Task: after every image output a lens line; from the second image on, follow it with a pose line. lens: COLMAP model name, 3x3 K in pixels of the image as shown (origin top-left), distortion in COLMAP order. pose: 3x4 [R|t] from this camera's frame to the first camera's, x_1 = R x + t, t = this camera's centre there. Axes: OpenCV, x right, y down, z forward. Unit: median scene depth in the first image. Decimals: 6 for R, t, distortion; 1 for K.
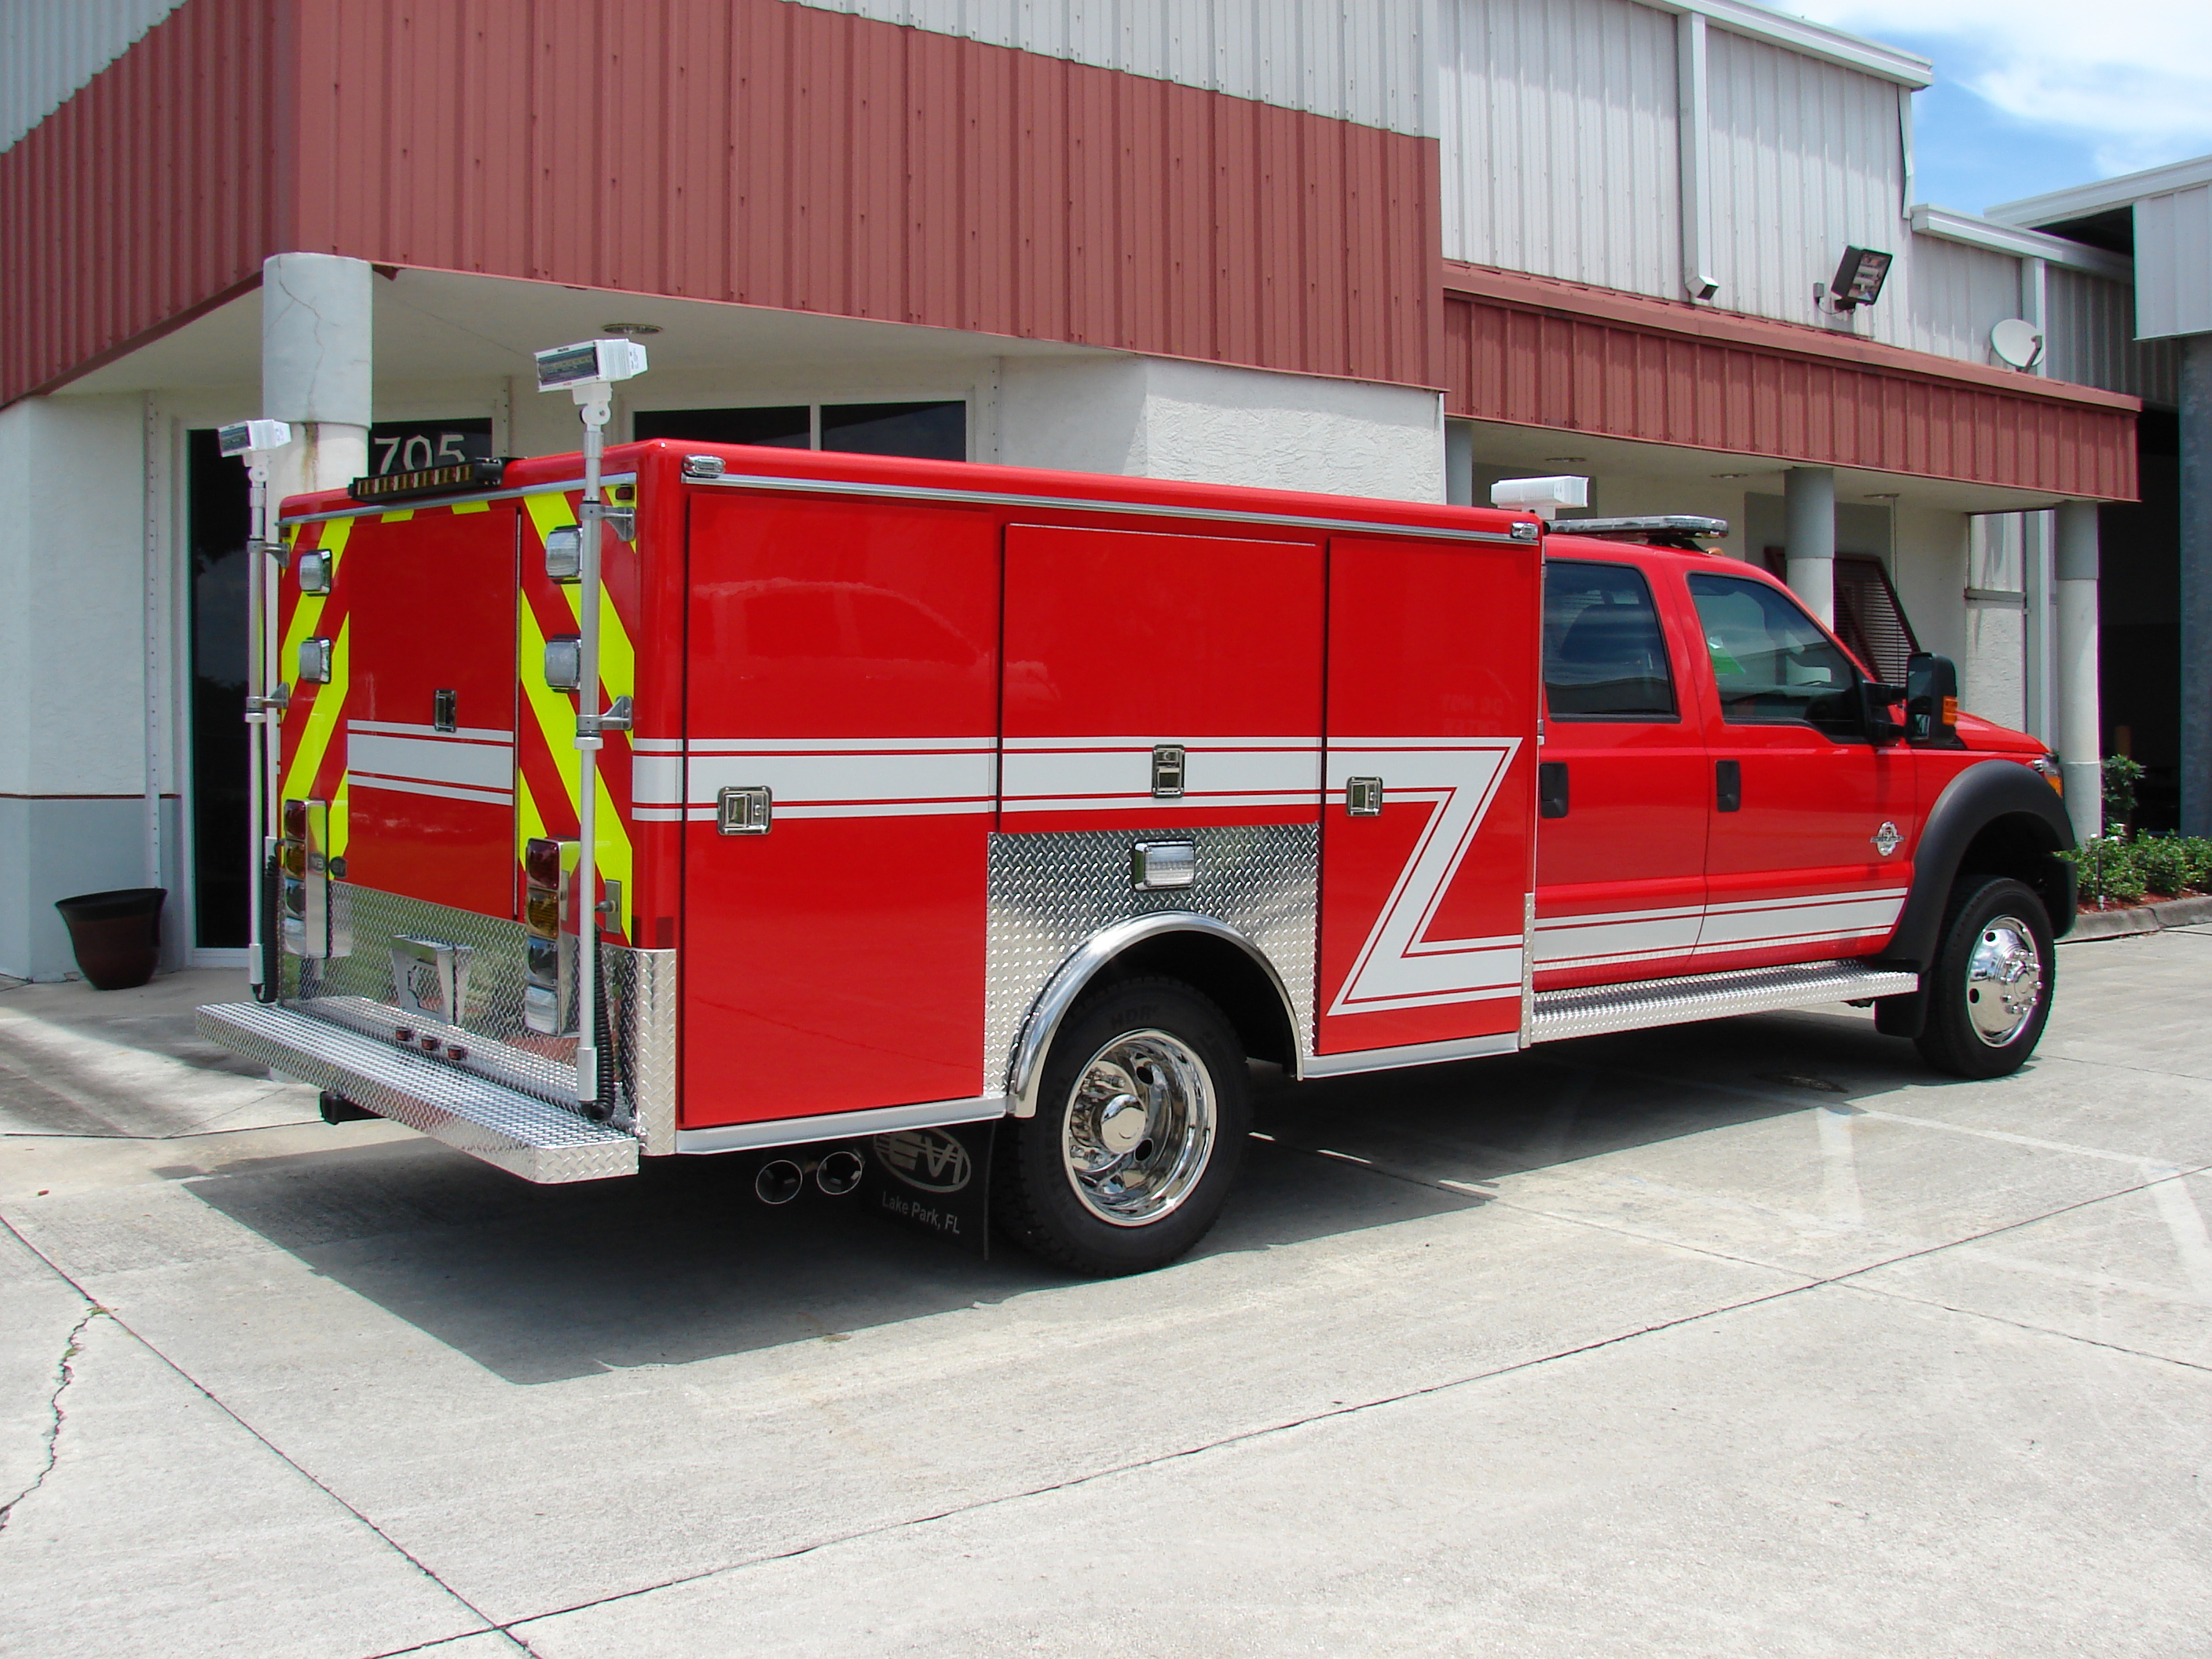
lens RADIAL K [[2374.9, 0, 1102.0], [0, 2374.9, 811.5], [0, 0, 1]] dist [-0.111207, 0.000000]
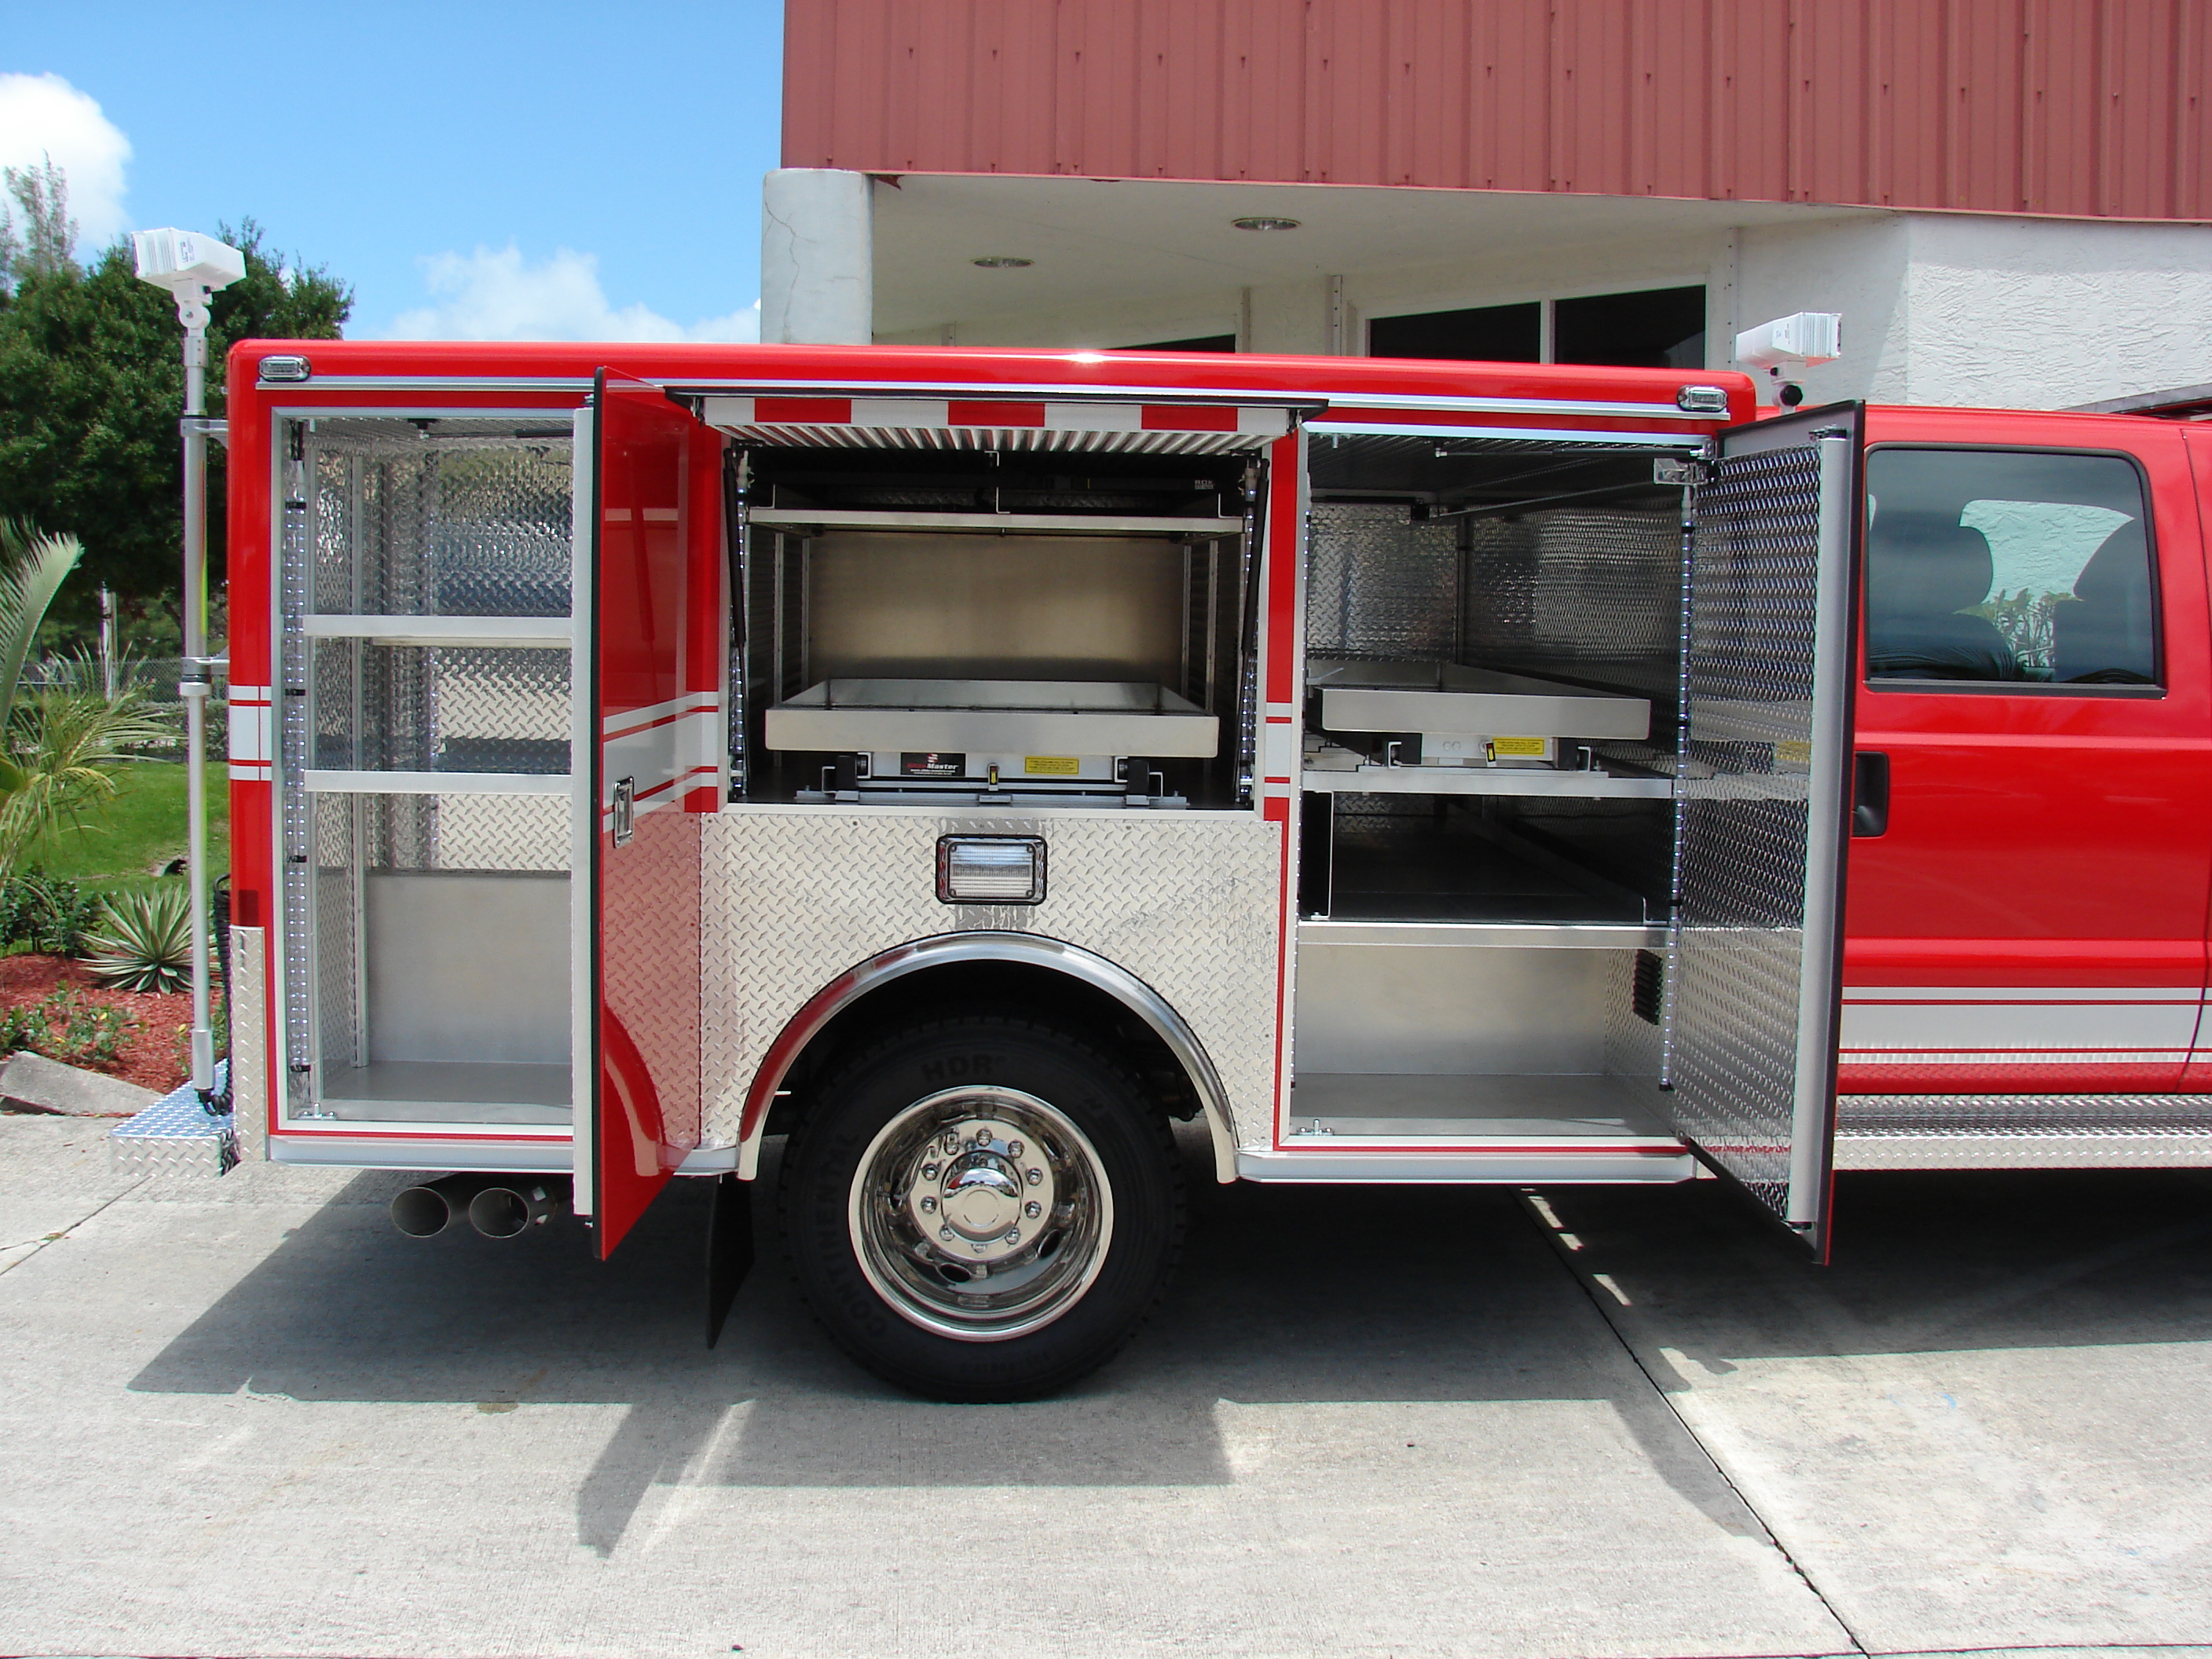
lens RADIAL K [[2374.9, 0, 1104.5], [0, 2374.9, 820.9], [0, 0, 1]] dist [-0.111207, 0.000000]
pose [[0.809955, 0.055356, -0.583874, 0.473928], [-0.040875, 0.998443, 0.037957, -0.020855], [0.585066, -0.006877, 0.810957, 0.410733]]
